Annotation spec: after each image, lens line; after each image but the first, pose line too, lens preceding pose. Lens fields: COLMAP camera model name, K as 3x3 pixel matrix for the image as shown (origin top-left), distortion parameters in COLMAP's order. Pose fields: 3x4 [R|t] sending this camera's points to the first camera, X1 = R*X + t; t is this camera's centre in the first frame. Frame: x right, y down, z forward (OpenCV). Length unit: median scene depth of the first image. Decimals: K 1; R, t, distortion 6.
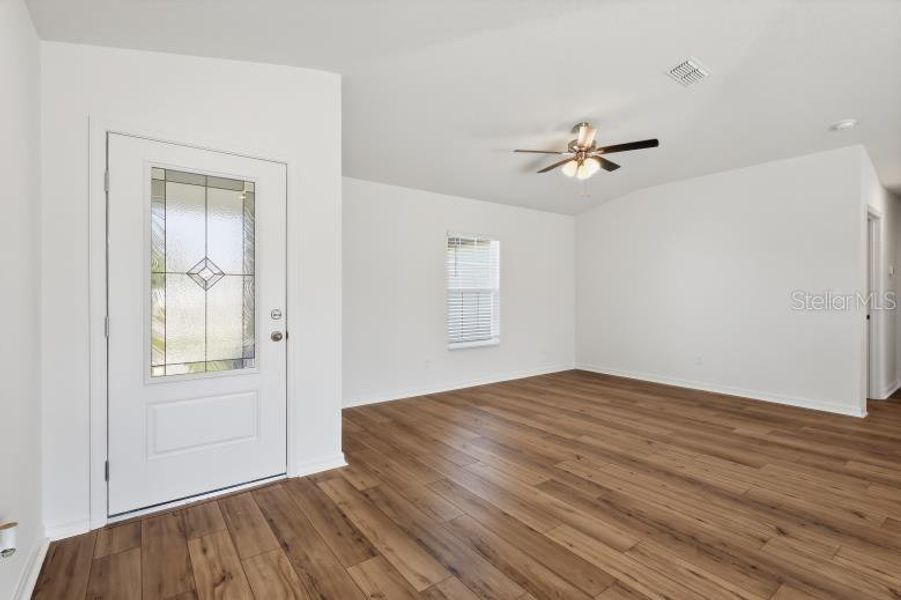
lens RADIAL K [[420.5, 0, 447.2], [0, 420.5, 296.4], [0, 0, 1]] dist [-0.001221, -0.000162]
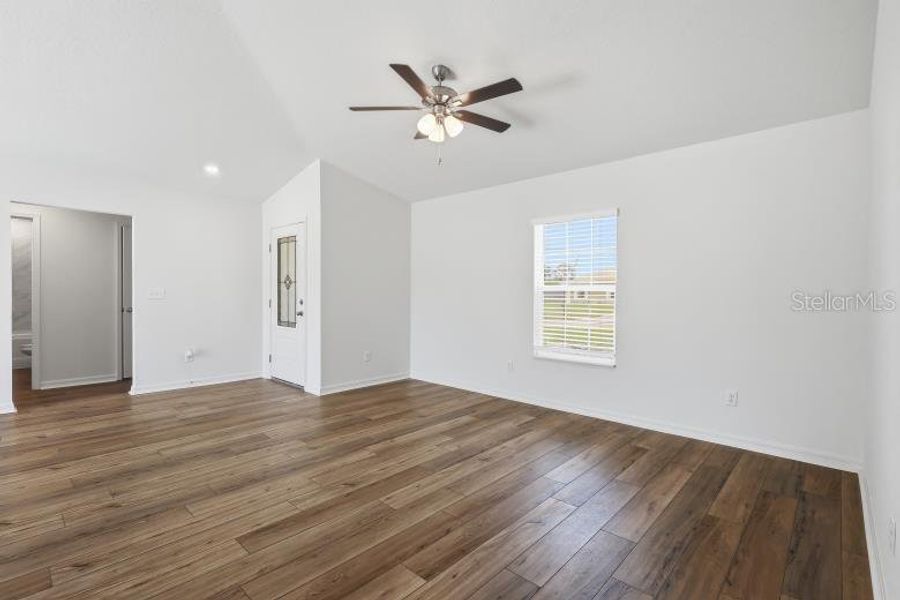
lens RADIAL K [[420.0, 0, 446.7], [0, 420.0, 296.4], [0, 0, 1]] dist [-0.001221, -0.000162]
pose [[0.183448, 0.012710, -0.982947, 1.613785], [-0.011431, 0.999876, 0.010795, -0.011749], [0.982963, 0.009256, 0.183570, 1.310801]]
